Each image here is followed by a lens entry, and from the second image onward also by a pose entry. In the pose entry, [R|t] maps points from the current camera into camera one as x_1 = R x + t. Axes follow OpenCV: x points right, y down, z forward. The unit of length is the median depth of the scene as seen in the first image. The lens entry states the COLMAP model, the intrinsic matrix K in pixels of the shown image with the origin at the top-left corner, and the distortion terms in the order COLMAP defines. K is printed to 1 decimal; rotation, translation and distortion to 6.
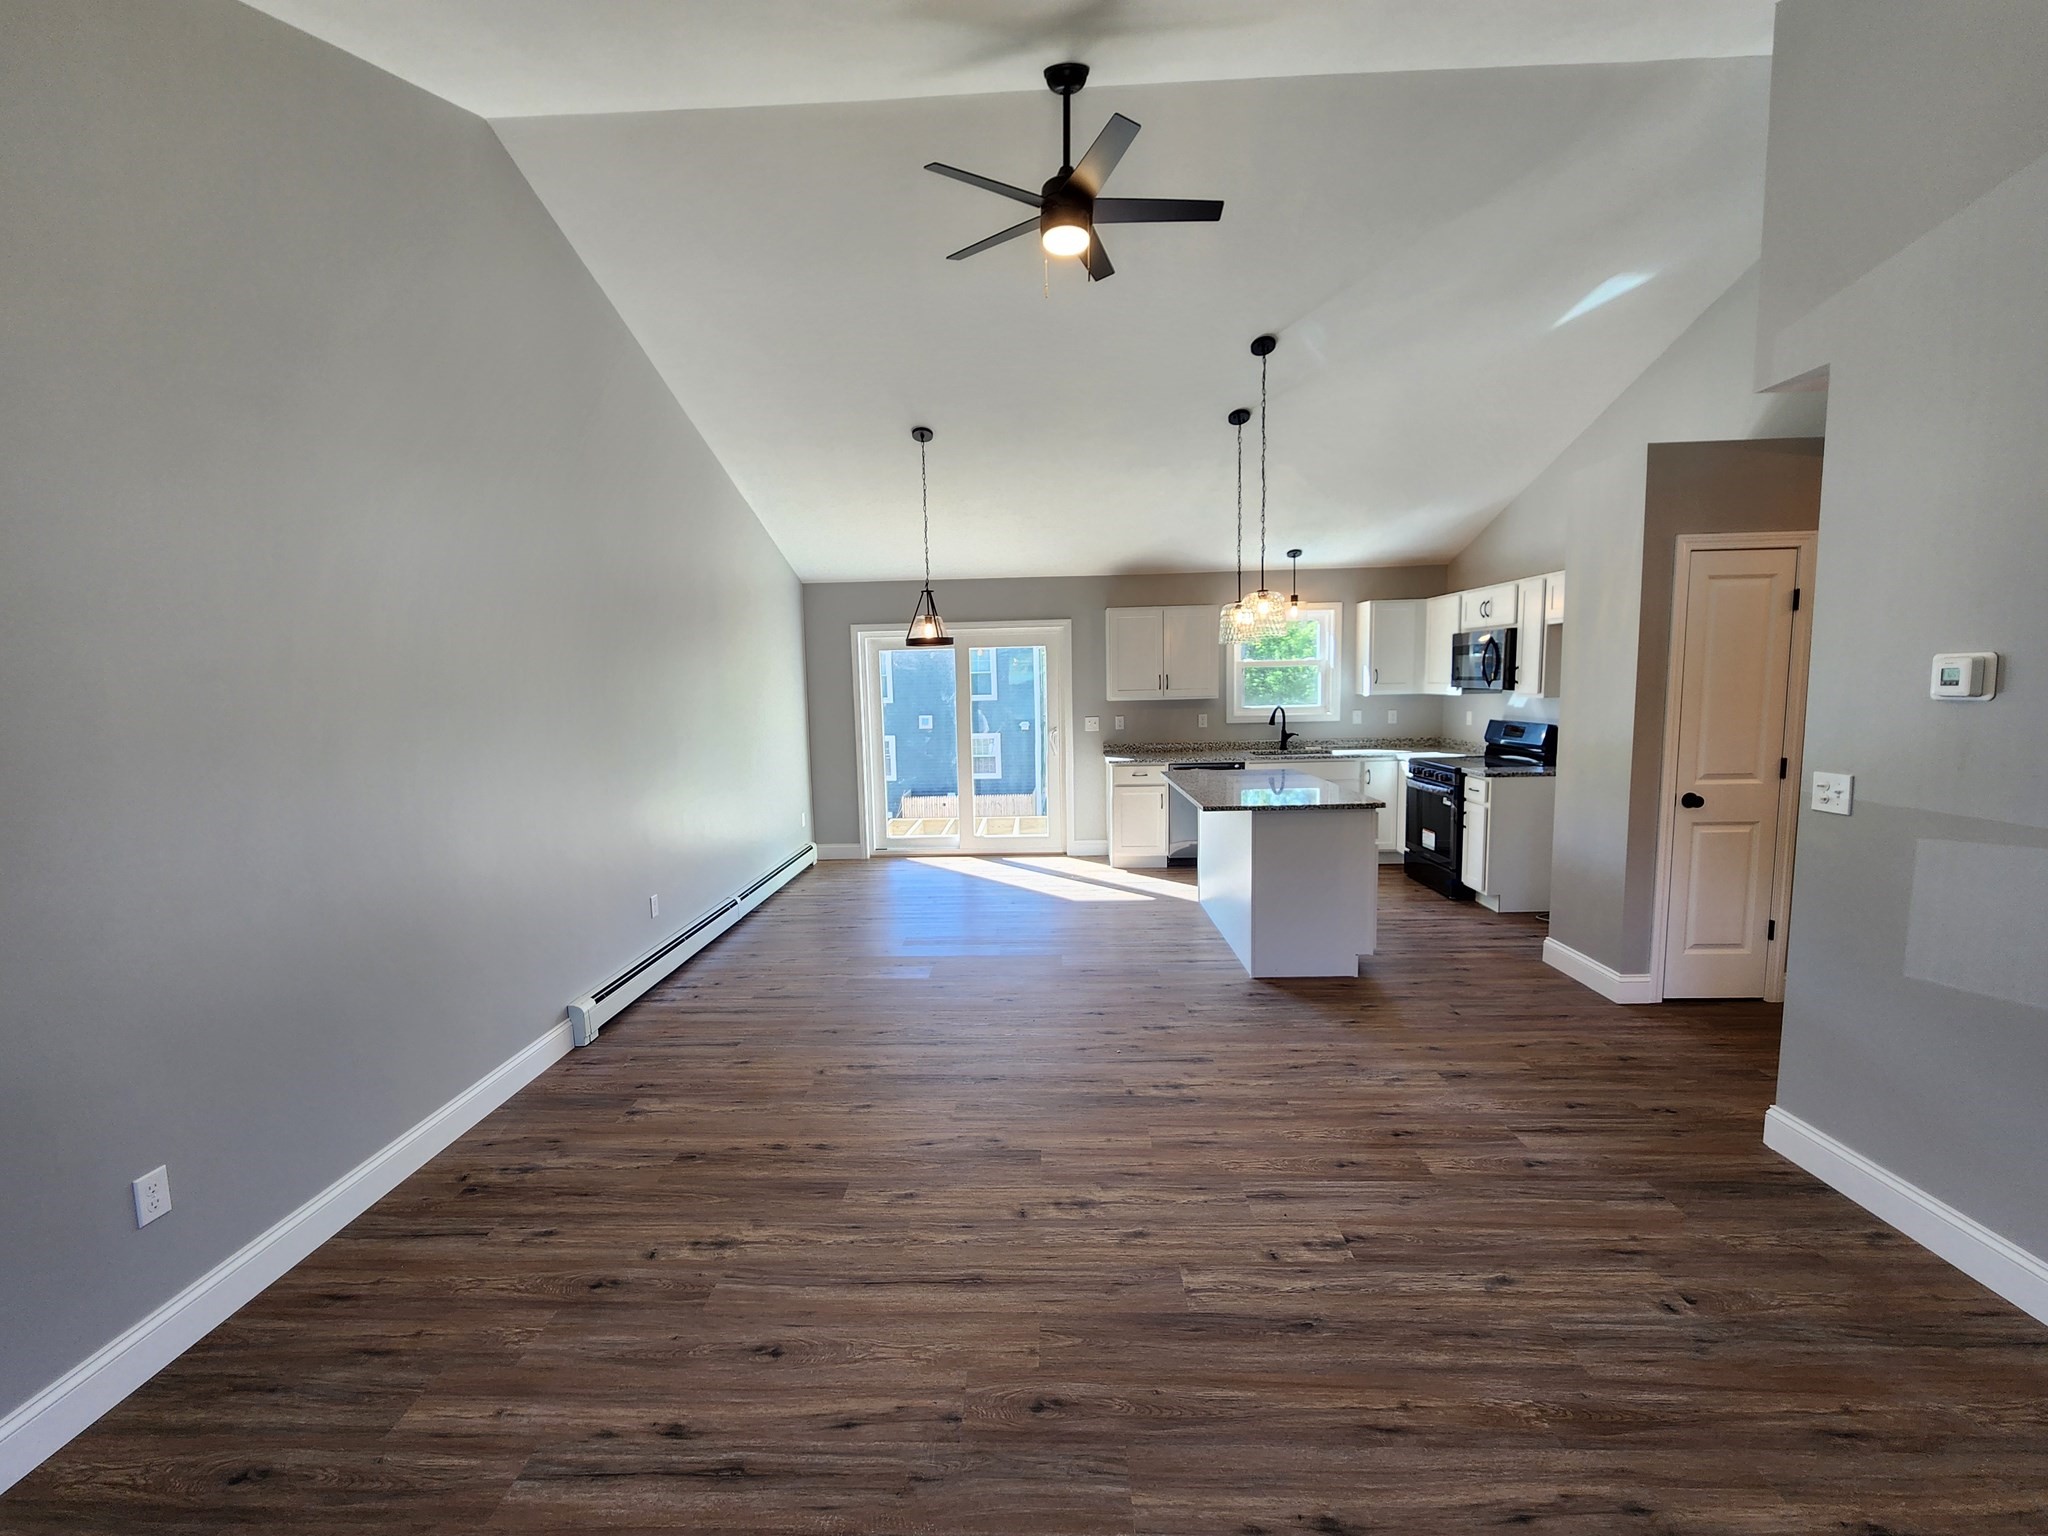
lens RADIAL K [[832.7, 0, 1015.3], [0, 832.7, 775.6], [0, 0, 1]] dist [-0.000737, 0.000215]
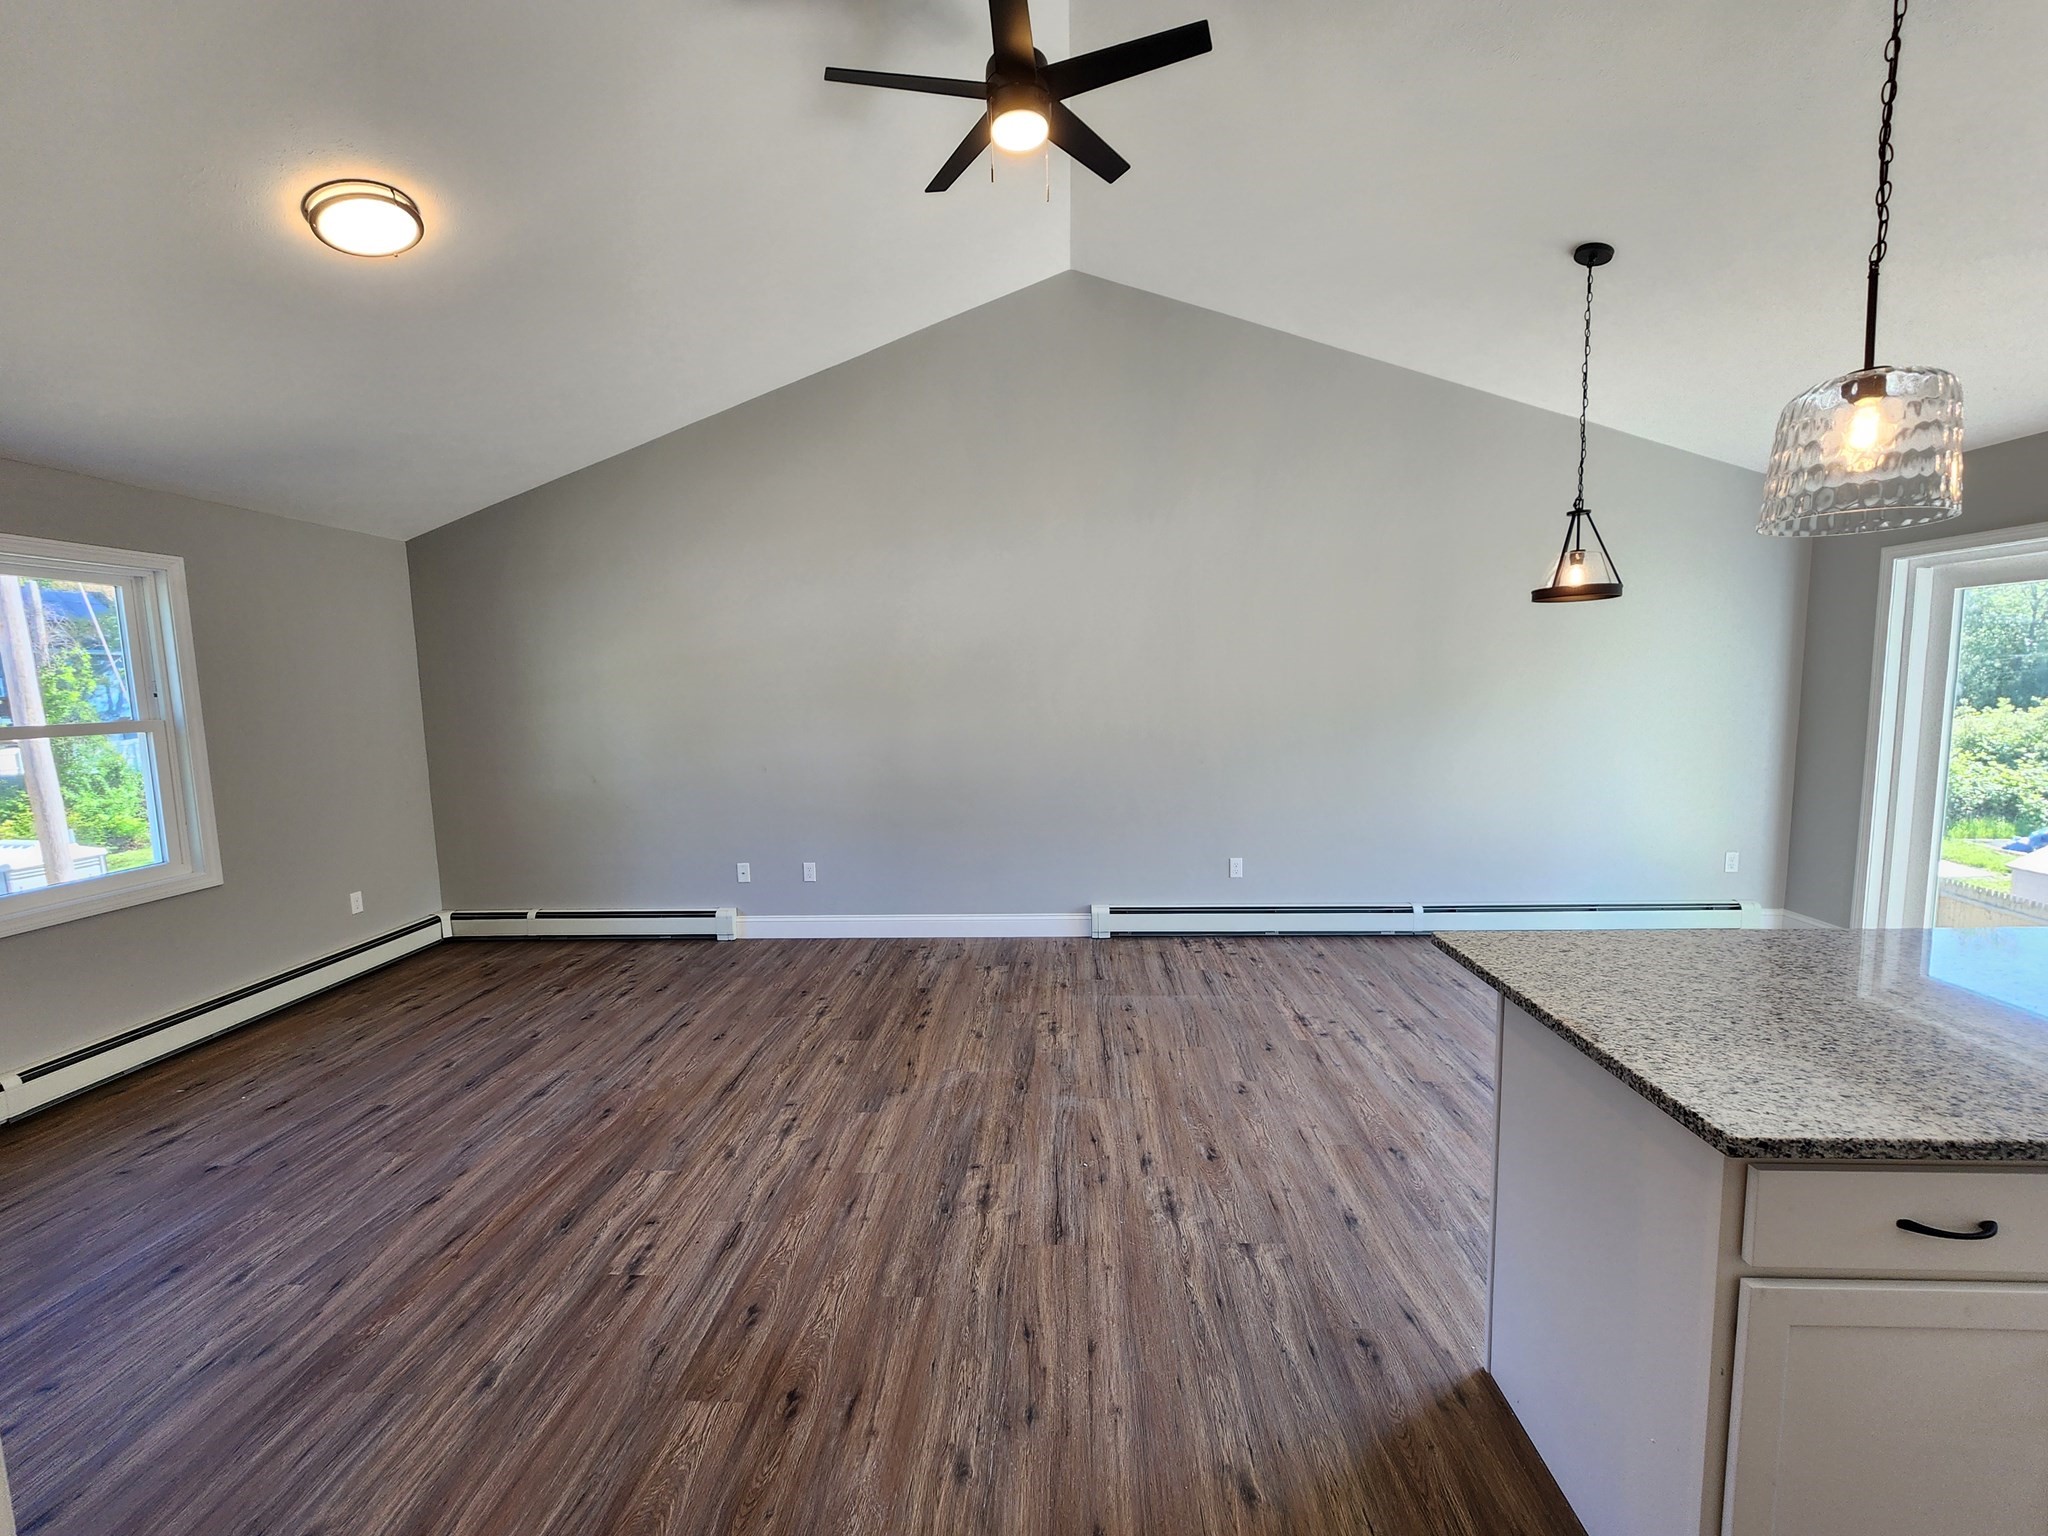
lens RADIAL K [[842.7, 0, 1024.0], [0, 842.7, 768.0], [0, 0, 1]] dist [-0.001519, 0.000648]
pose [[-0.014006, 0.127645, -0.991721, 0.889301], [-0.090425, 0.987593, 0.128391, -0.121932], [0.995805, 0.091475, -0.002290, 0.977135]]
